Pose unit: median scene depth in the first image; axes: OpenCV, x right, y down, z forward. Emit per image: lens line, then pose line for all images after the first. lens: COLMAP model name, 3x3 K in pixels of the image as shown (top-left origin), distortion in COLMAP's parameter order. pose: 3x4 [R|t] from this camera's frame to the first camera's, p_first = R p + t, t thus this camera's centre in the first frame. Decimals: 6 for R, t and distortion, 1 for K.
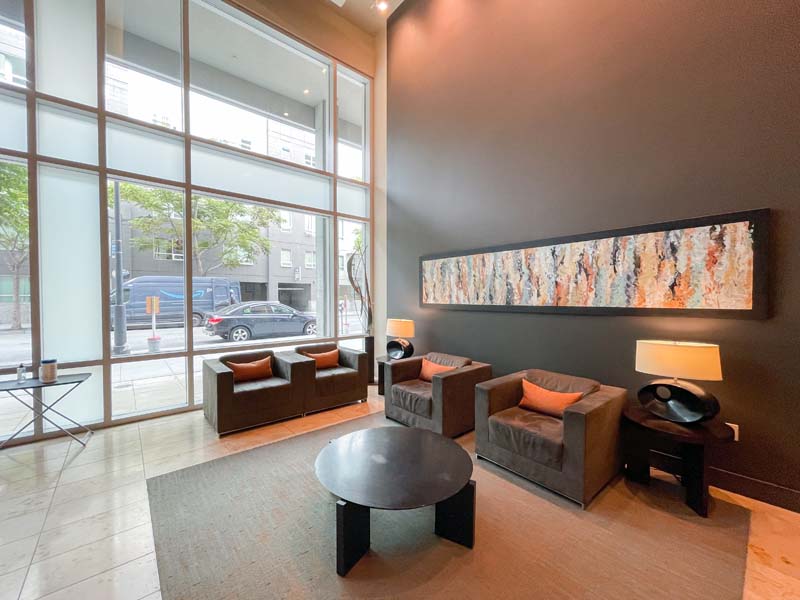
lens RADIAL K [[324.1, 0, 397.3], [0, 324.1, 302.3], [0, 0, 1]] dist [-0.004162, 0.000552]
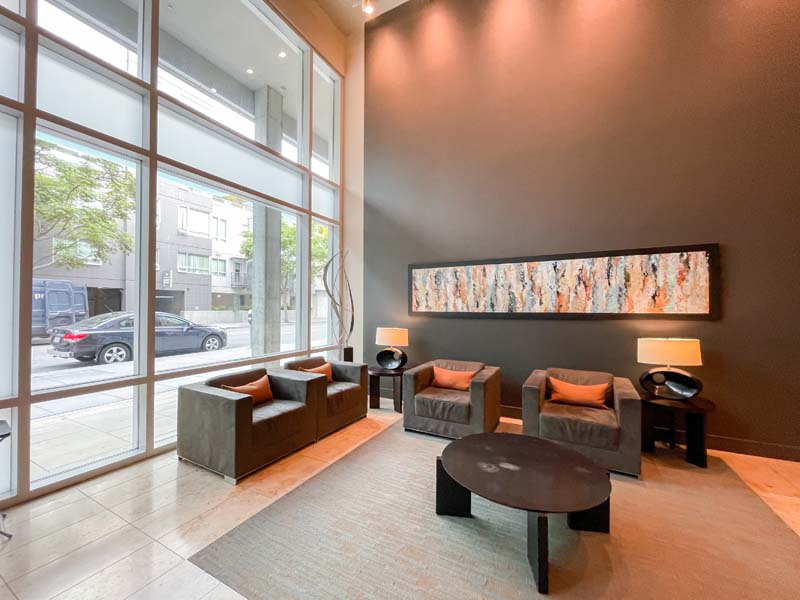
lens RADIAL K [[324.1, 0, 397.7], [0, 324.1, 301.8], [0, 0, 1]] dist [-0.004162, 0.000552]
pose [[0.931707, 0.008647, 0.363109, -0.423942], [0.003646, 0.999444, -0.033156, 0.008334], [-0.363193, 0.032216, 0.931157, 0.109922]]
